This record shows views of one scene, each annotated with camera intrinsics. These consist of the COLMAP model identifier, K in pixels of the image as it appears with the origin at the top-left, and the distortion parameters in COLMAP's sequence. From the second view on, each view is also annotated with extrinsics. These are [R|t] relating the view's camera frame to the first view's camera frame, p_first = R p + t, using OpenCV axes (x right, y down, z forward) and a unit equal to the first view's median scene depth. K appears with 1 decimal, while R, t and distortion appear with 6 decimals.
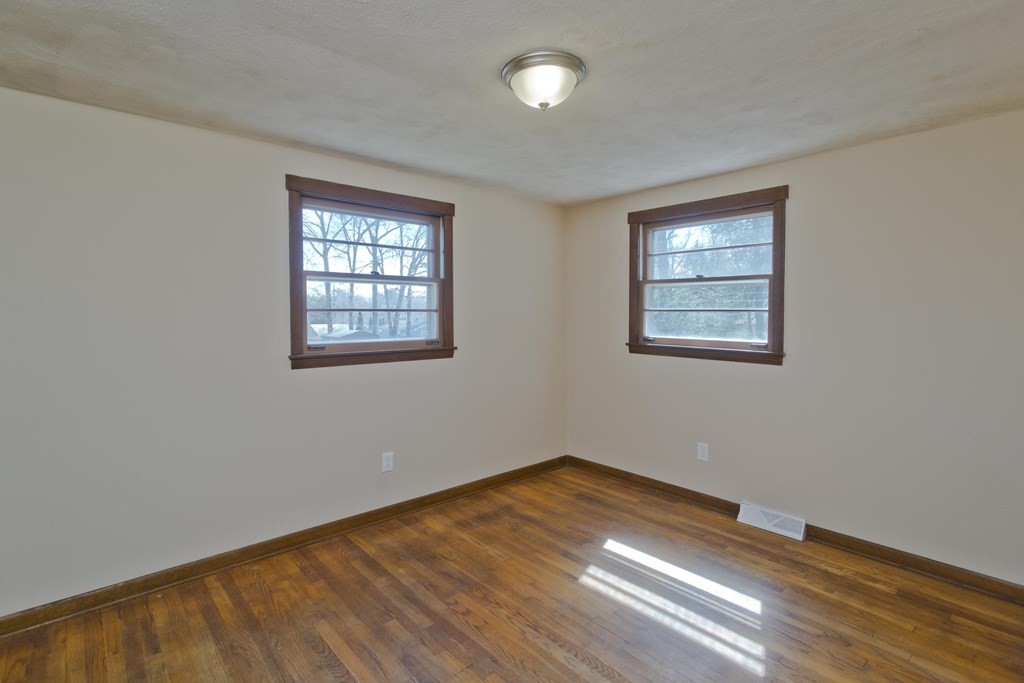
lens RADIAL K [[493.7, 0, 492.3], [0, 493.7, 327.5], [0, 0, 1]] dist [0.000372, 0.000932]
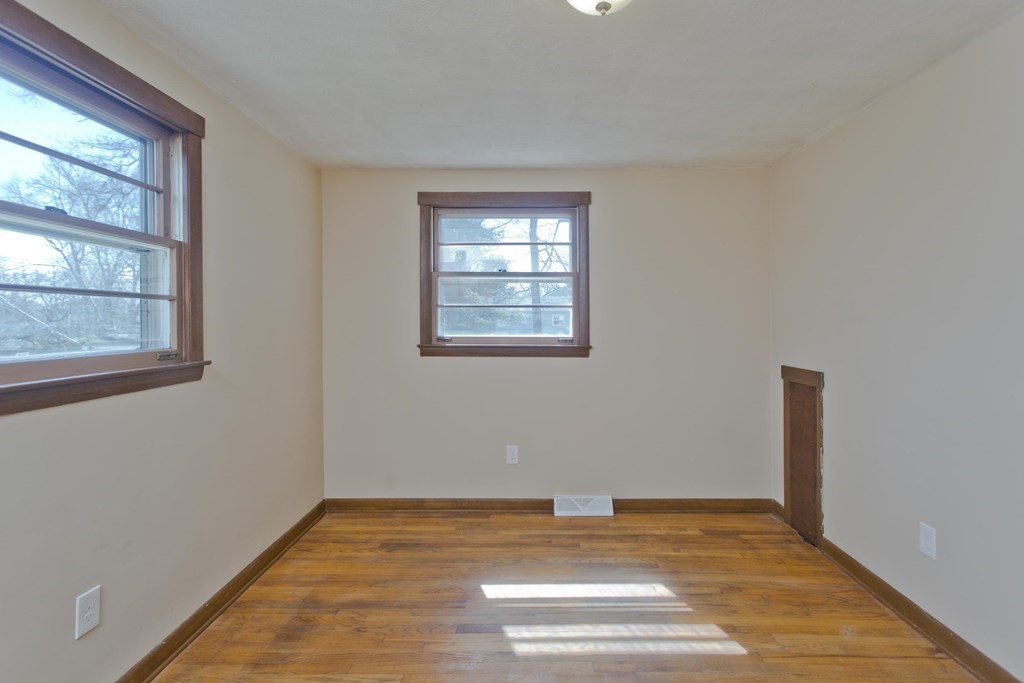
lens RADIAL K [[498.8, 0, 539.5], [0, 498.8, 318.1], [0, 0, 1]] dist [0.000961, 0.001193]
pose [[0.653927, 0.000197, 0.756558, -0.293967], [0.024944, 0.999451, -0.021821, 0.011826], [-0.756146, 0.033141, 0.653563, 0.352688]]
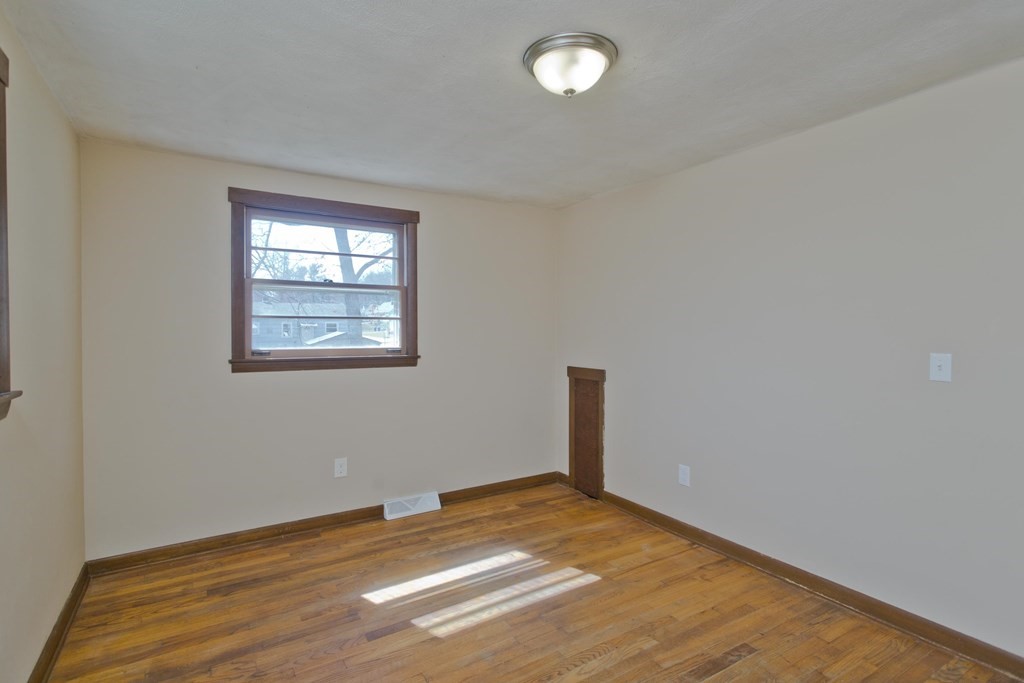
lens RADIAL K [[482.4, 0, 518.9], [0, 482.4, 328.5], [0, 0, 1]] dist [0.003550, 0.001079]
pose [[0.159661, -0.002559, 0.987169, -0.469268], [0.030415, 0.999535, -0.002328, -0.001538], [-0.986703, 0.030396, 0.159664, 0.558420]]
